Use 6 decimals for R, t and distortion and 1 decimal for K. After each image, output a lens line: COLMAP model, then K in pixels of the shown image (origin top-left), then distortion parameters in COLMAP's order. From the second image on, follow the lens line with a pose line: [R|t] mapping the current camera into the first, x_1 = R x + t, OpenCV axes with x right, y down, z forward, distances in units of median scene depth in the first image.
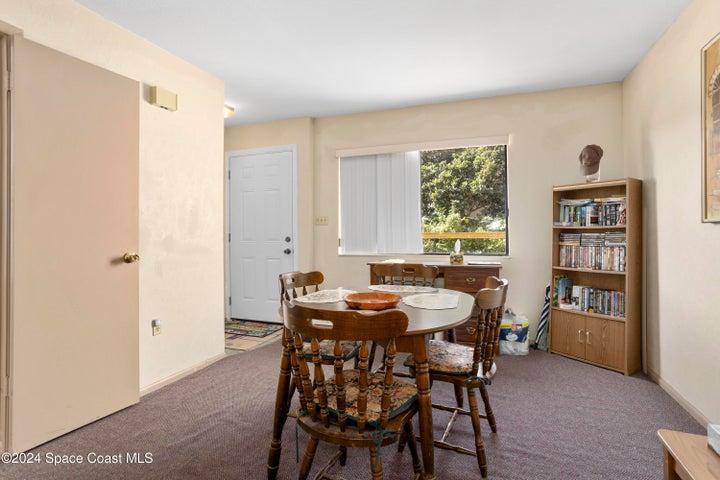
lens RADIAL K [[357.6, 0, 362.9], [0, 357.6, 233.7], [0, 0, 1]] dist [-0.053036, 0.038885]
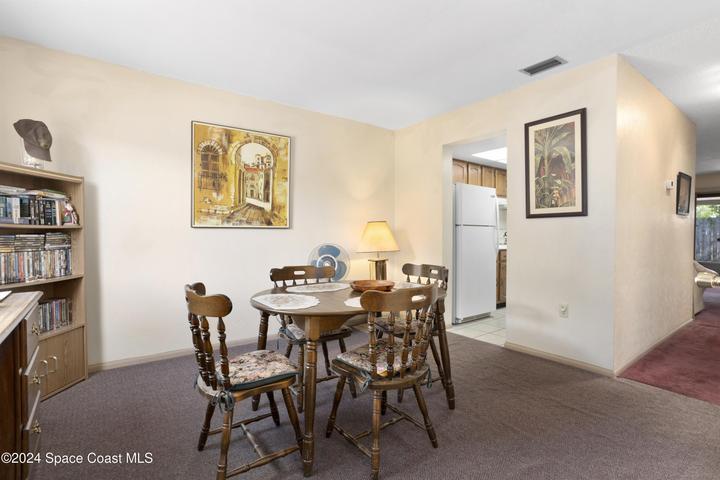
lens RADIAL K [[357.6, 0, 362.9], [0, 357.6, 233.7], [0, 0, 1]] dist [-0.053036, 0.038885]
pose [[-0.848497, 0.005667, 0.529170, -0.368086], [0.008192, 0.999964, 0.002426, 0.001424], [-0.529137, 0.006394, -0.848512, 1.234712]]
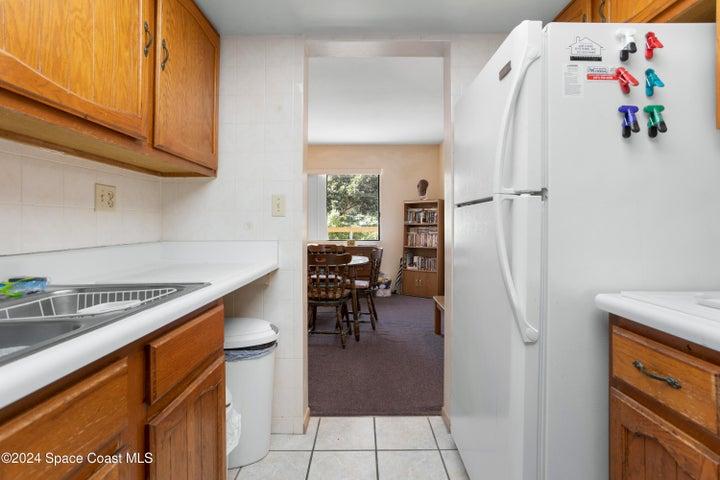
lens RADIAL K [[357.6, 0, 362.9], [0, 357.6, 233.7], [0, 0, 1]] dist [-0.053036, 0.038885]
pose [[0.934797, 0.000358, 0.355181, -0.298110], [-0.005178, 0.999907, 0.012620, 0.010339], [-0.355144, -0.013636, 0.934712, -0.616060]]
